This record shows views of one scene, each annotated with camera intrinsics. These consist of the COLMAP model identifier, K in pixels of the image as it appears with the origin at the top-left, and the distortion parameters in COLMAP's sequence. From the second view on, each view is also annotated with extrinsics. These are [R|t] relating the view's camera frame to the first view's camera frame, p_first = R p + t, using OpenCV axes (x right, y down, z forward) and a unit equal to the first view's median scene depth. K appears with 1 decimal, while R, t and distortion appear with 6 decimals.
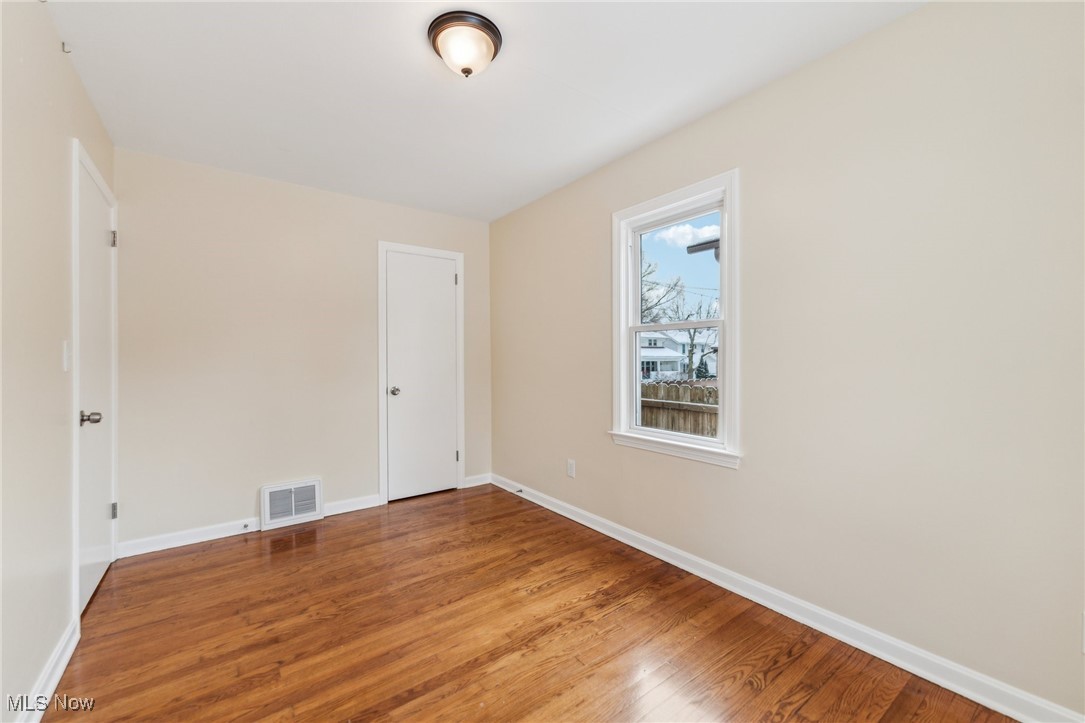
lens RADIAL K [[450.3, 0, 519.0], [0, 450.3, 361.2], [0, 0, 1]] dist [-0.001453, -0.000302]
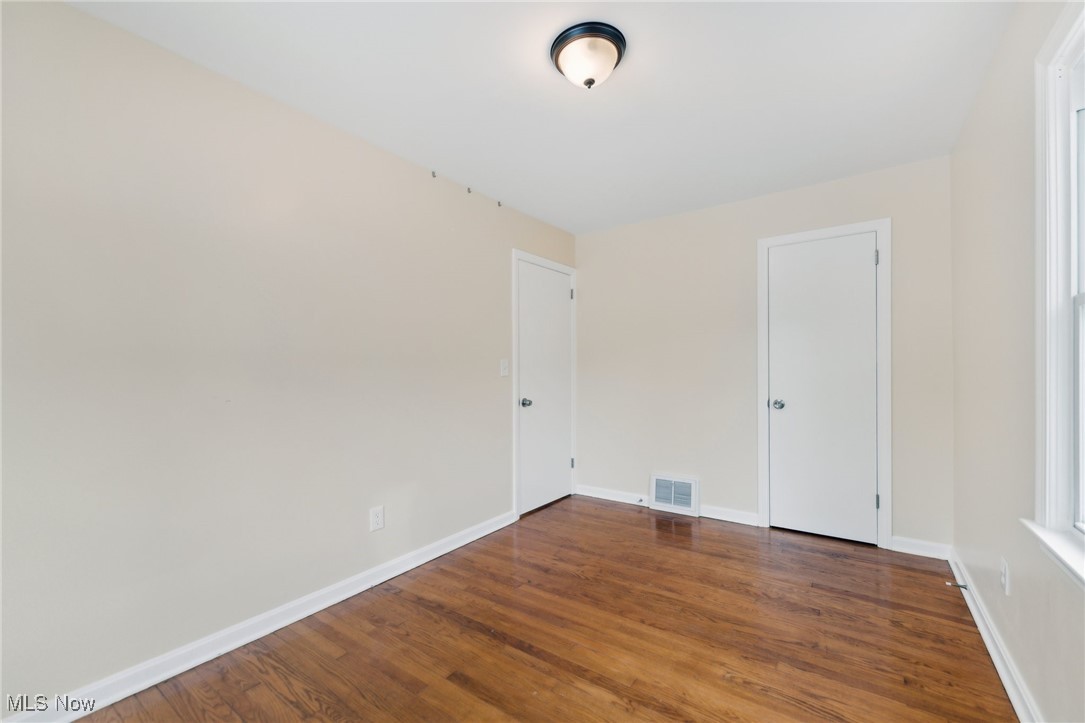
lens RADIAL K [[431.5, 0, 540.6], [0, 431.5, 365.0], [0, 0, 1]] dist [0.002959, 0.000096]
pose [[0.316018, -0.009659, -0.948704, 0.565475], [0.002698, 0.999953, -0.009282, -0.003912], [0.948749, 0.000374, 0.316030, 0.430885]]
